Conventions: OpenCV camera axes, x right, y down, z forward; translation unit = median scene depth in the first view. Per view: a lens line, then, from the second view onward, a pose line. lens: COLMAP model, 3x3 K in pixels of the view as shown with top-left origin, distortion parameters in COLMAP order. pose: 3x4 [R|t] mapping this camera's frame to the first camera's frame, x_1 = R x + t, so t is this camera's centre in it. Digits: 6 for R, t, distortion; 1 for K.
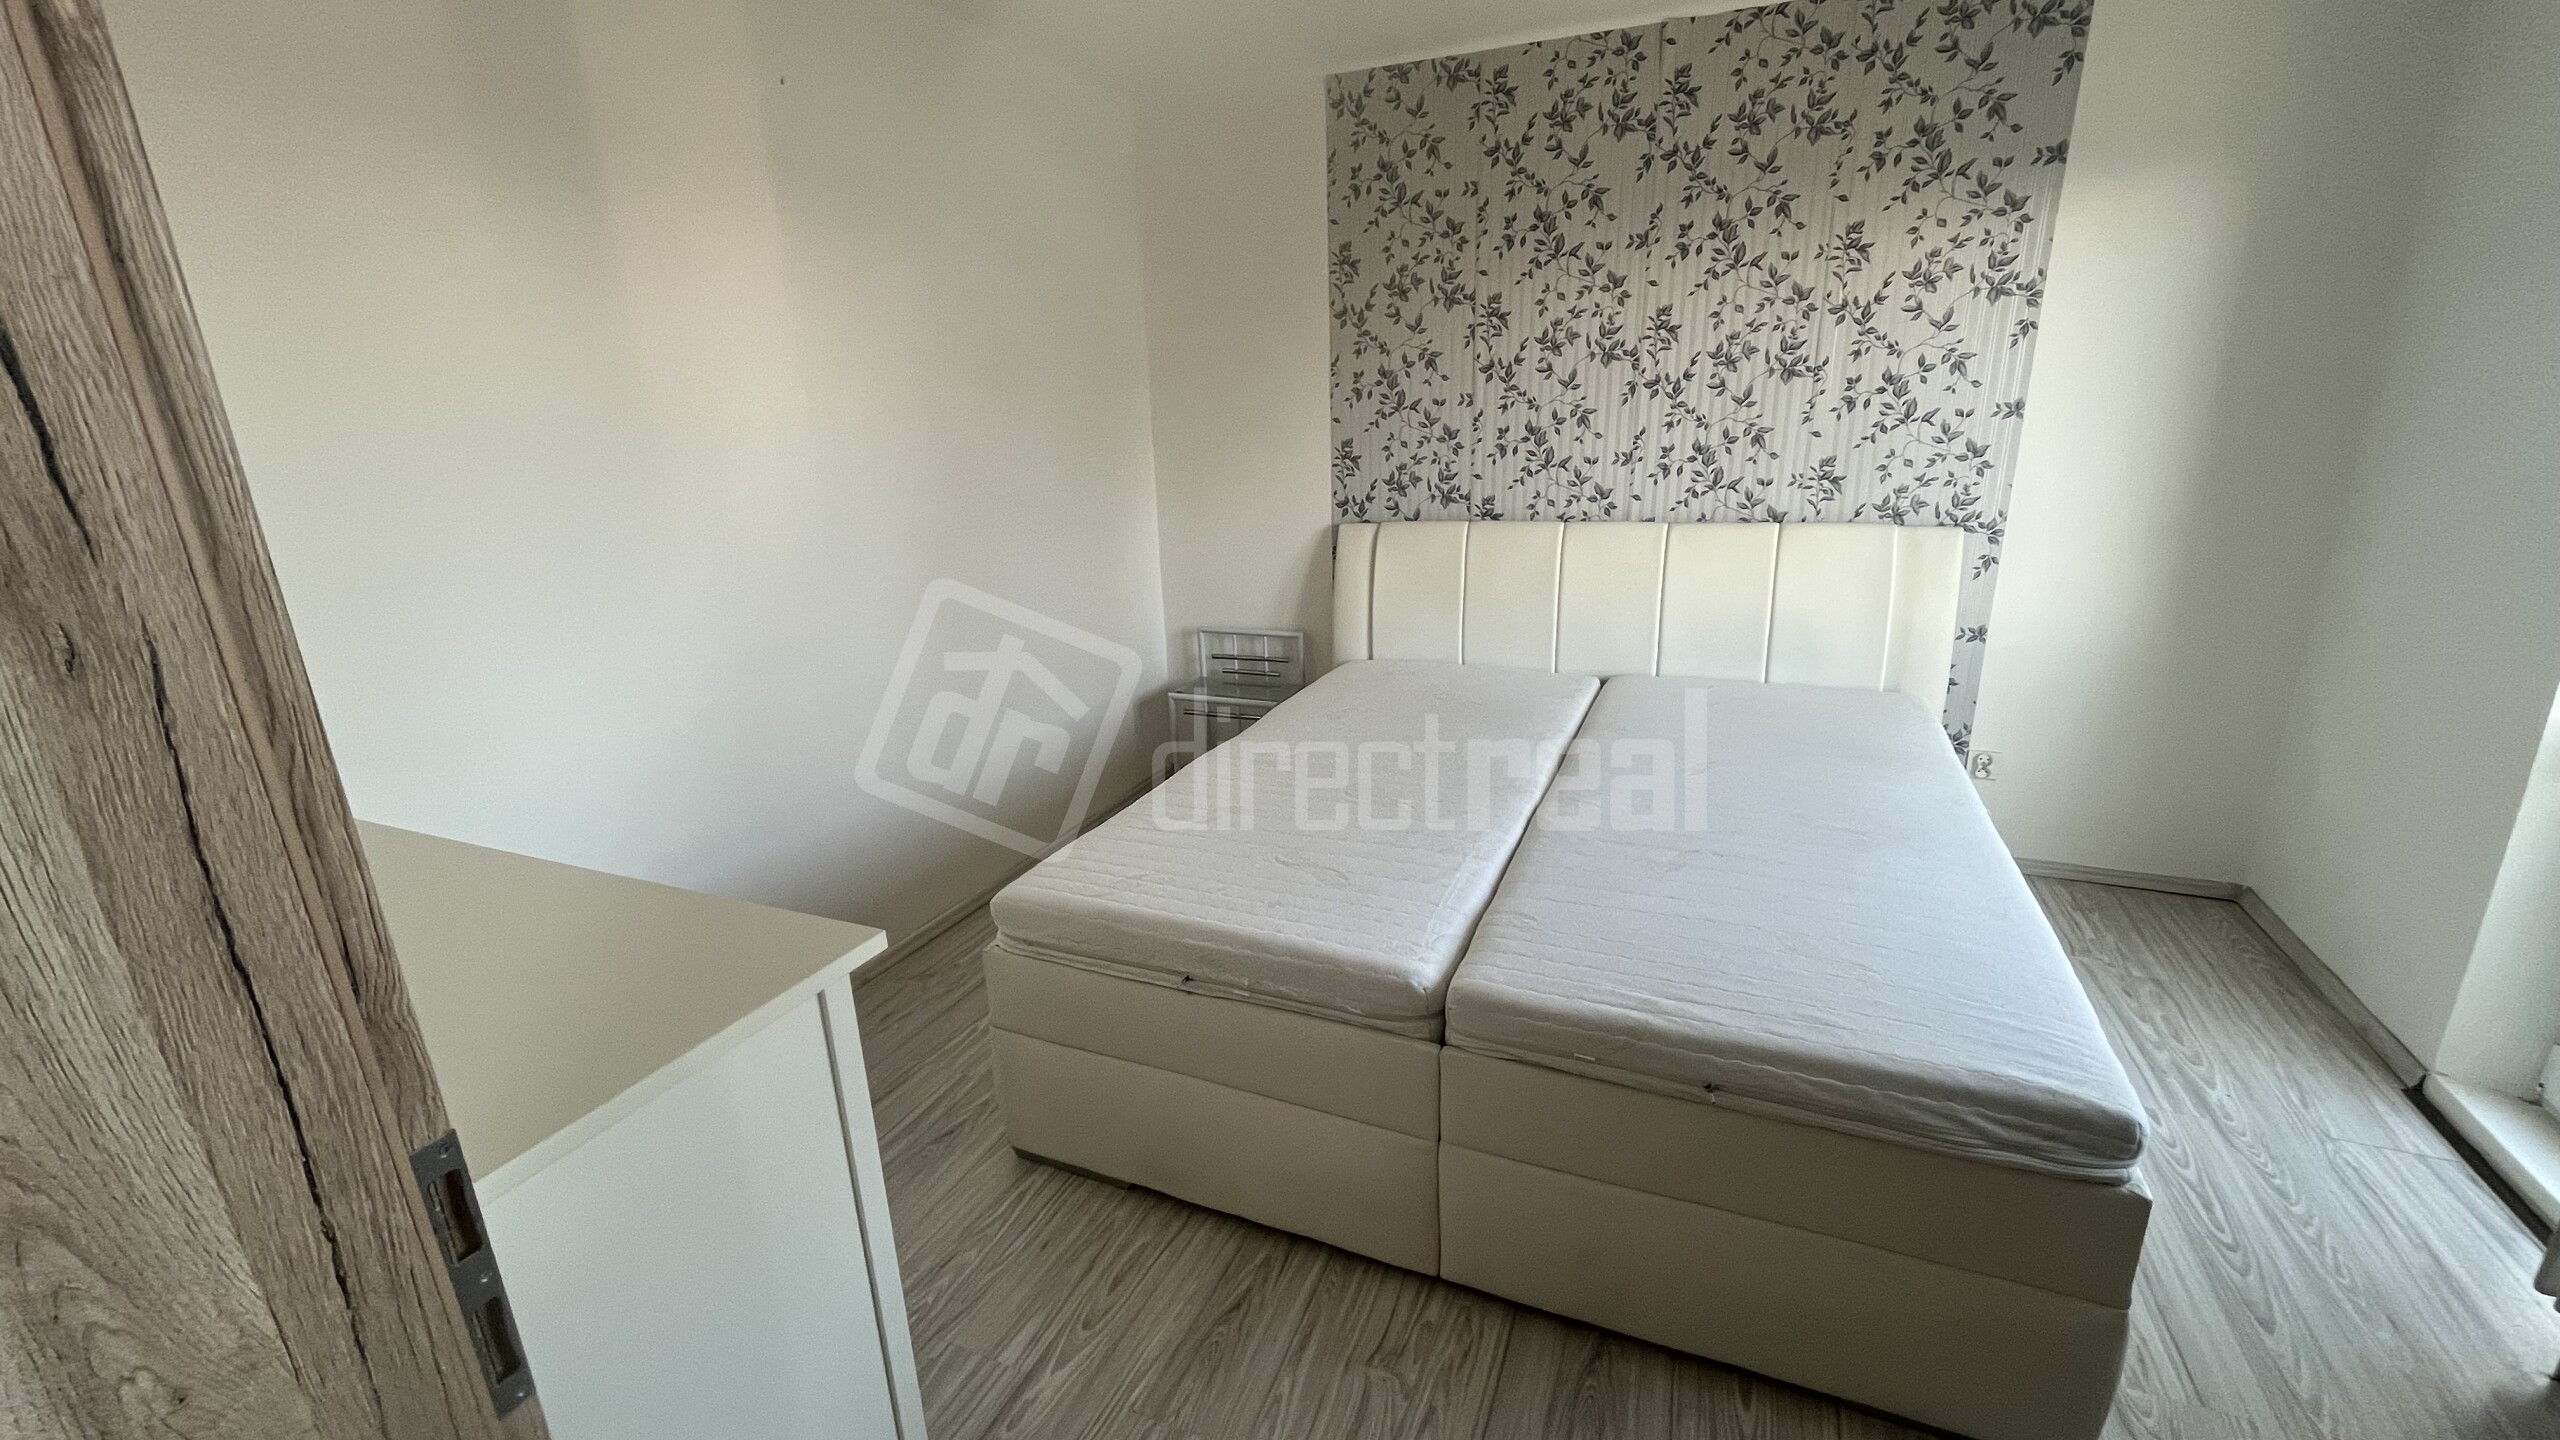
lens RADIAL K [[1031.0, 0, 1289.2], [0, 1031.0, 713.7], [0, 0, 1]] dist [-0.006154, 0.000096]
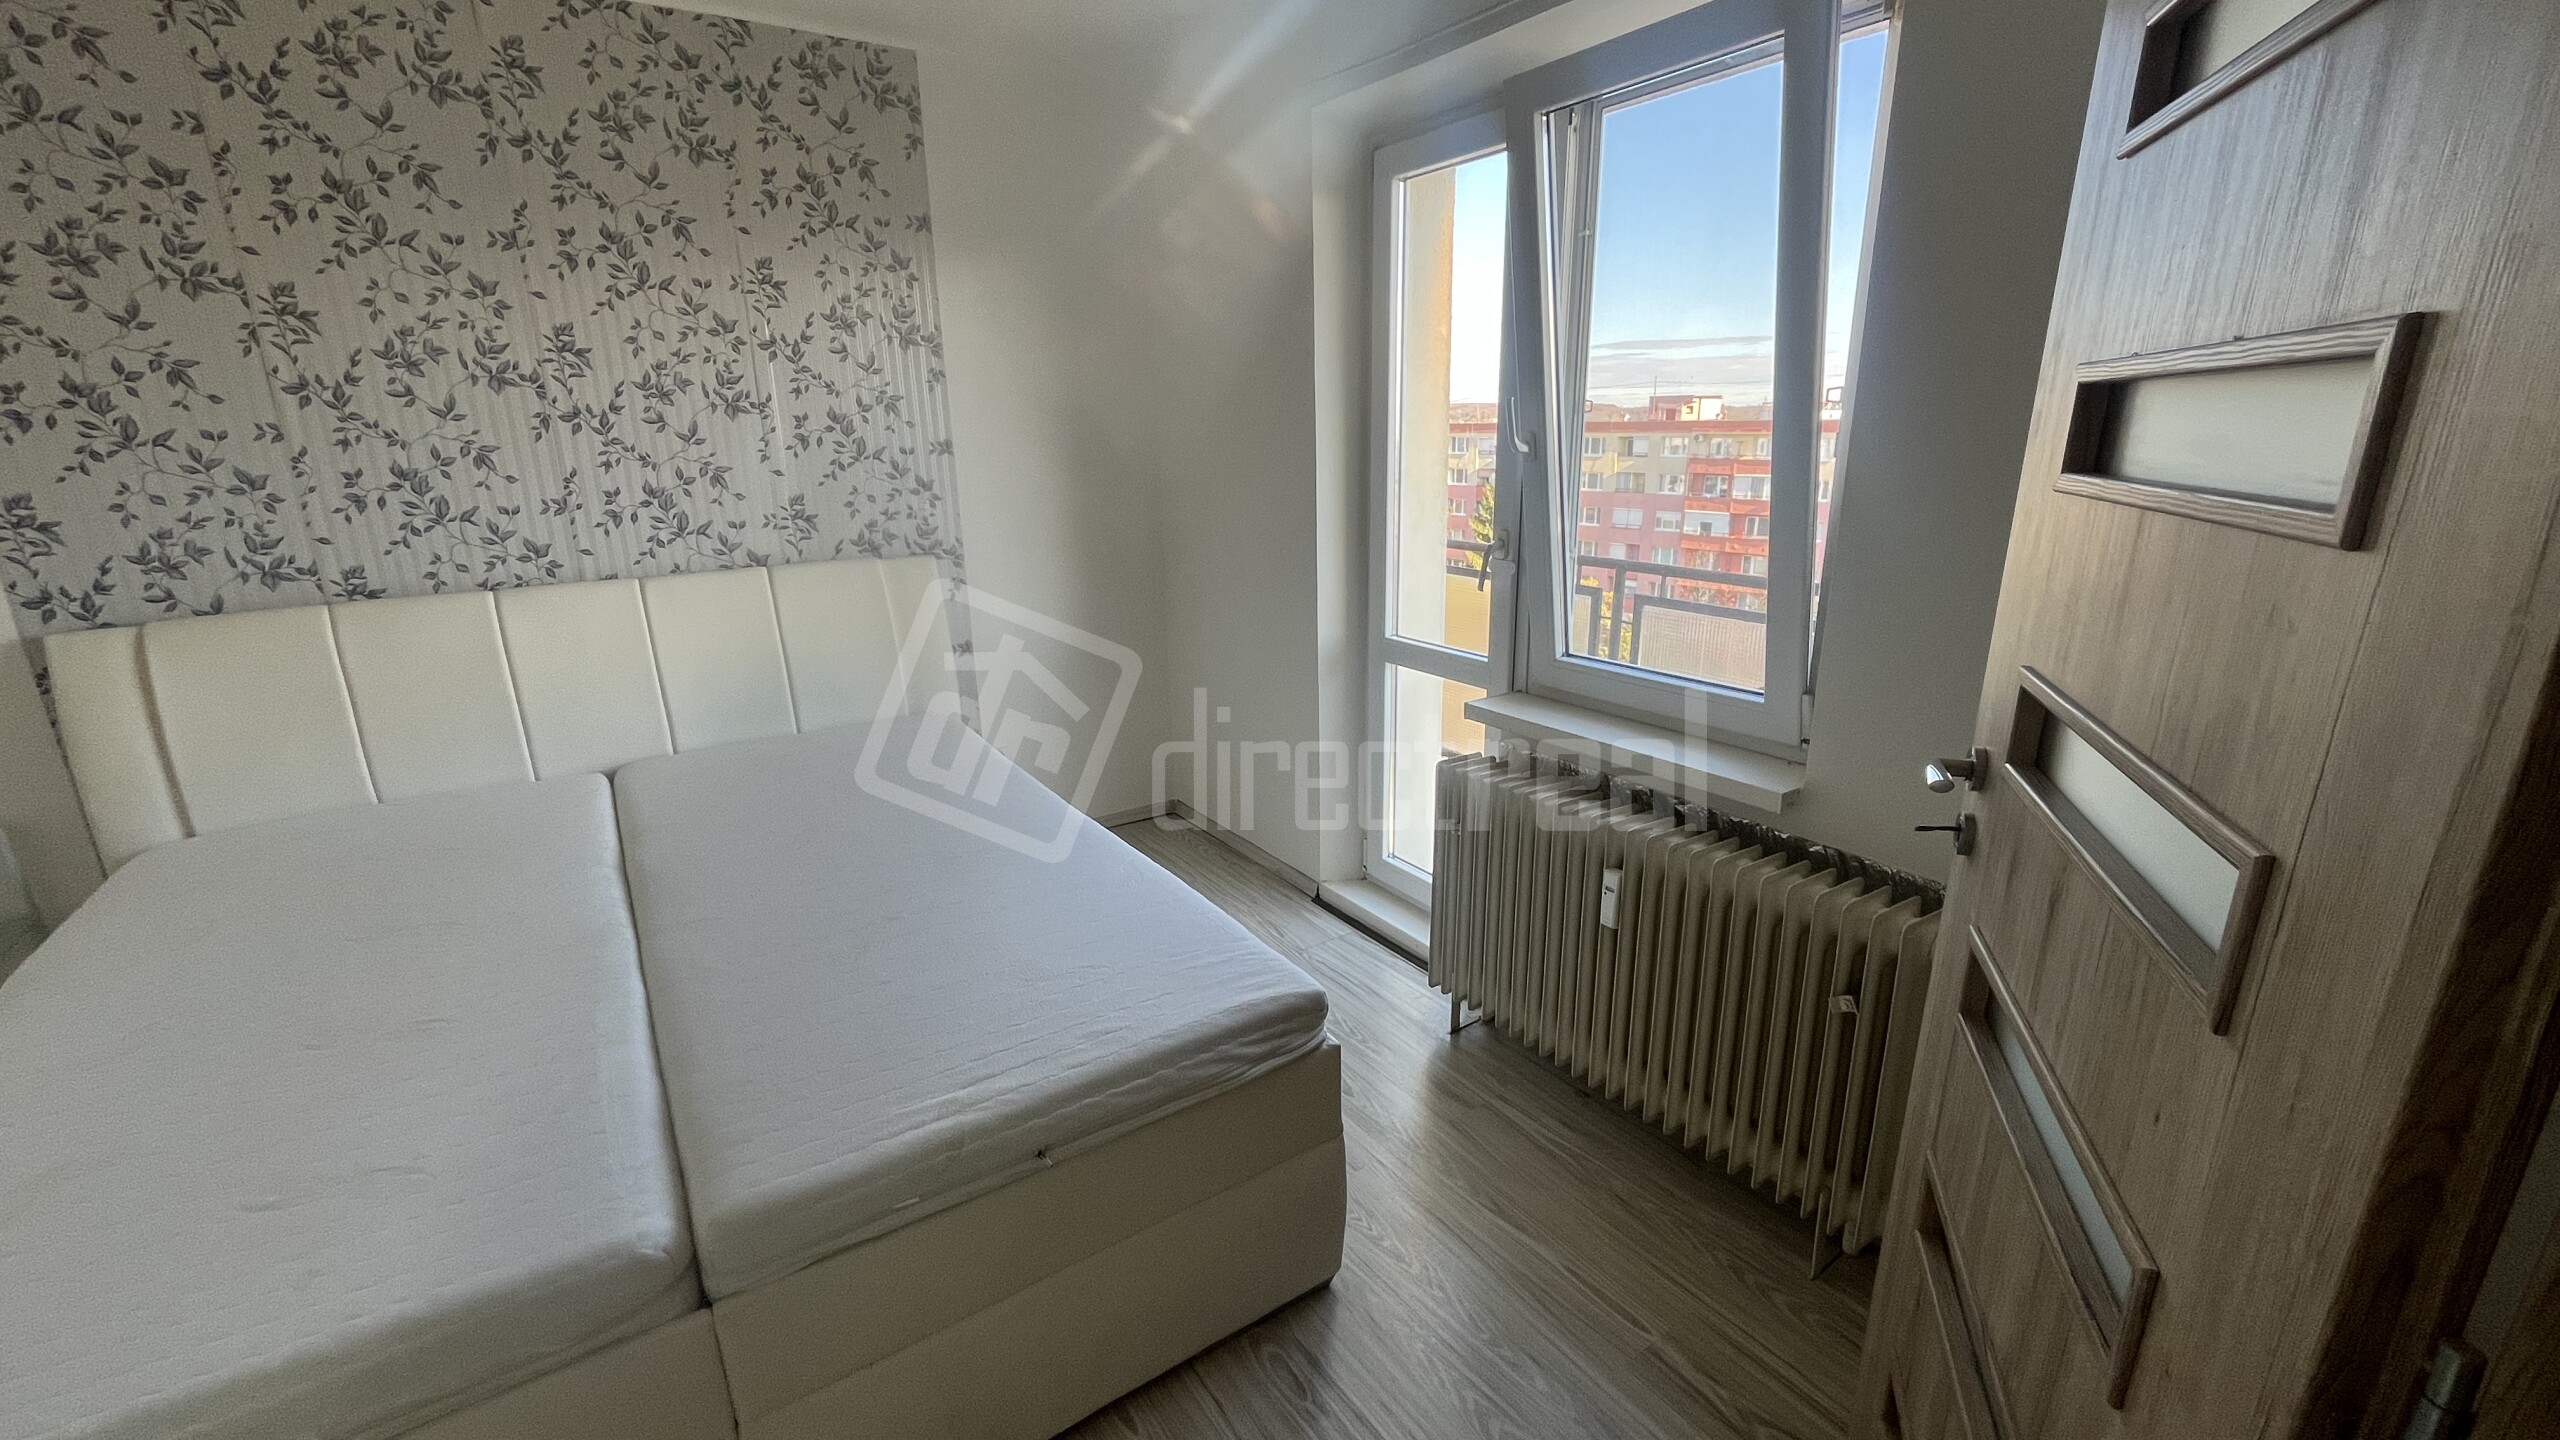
lens RADIAL K [[1031.0, 0, 1284.2], [0, 1031.0, 715.9], [0, 0, 1]] dist [-0.006154, 0.000096]
pose [[0.533122, -0.207446, 0.820211, -0.072711], [0.237082, 0.967262, 0.090539, -0.025419], [-0.812141, 0.146189, 0.564850, 0.100695]]
